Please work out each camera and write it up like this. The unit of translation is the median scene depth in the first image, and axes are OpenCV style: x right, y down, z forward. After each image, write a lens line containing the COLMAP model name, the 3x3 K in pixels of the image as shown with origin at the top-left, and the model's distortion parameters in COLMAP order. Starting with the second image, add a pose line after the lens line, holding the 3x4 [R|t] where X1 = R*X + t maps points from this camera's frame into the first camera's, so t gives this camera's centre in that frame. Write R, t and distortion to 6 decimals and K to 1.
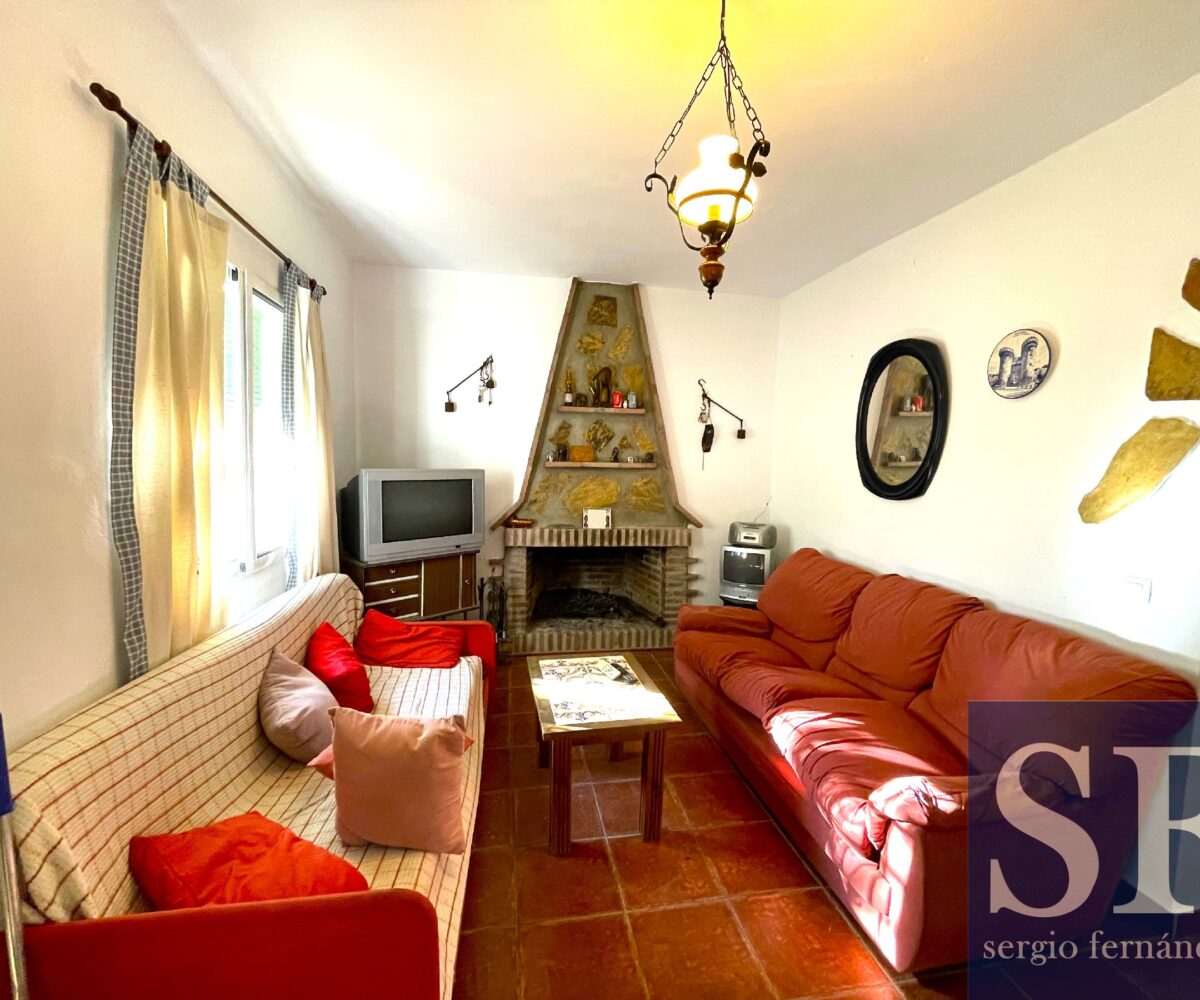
lens RADIAL K [[547.7, 0, 598.4], [0, 547.7, 494.4], [0, 0, 1]] dist [0.000149, 0.000096]
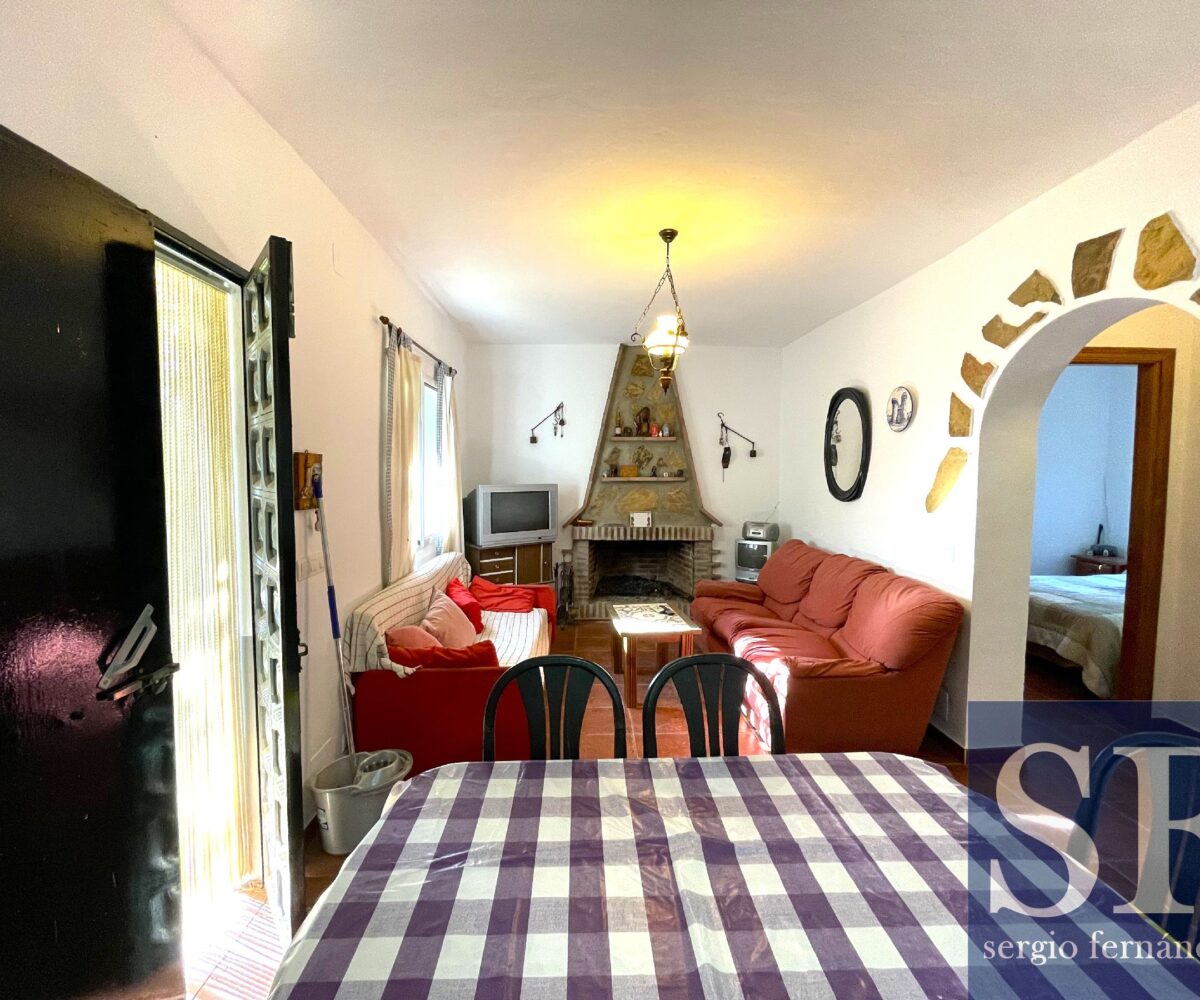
lens RADIAL K [[547.7, 0, 598.4], [0, 547.7, 494.4], [0, 0, 1]] dist [0.000149, 0.000096]
pose [[0.989448, -0.011244, -0.144452, 0.090778], [0.007734, 0.999662, -0.024837, 0.015900], [0.144682, 0.023458, 0.989200, -0.346588]]
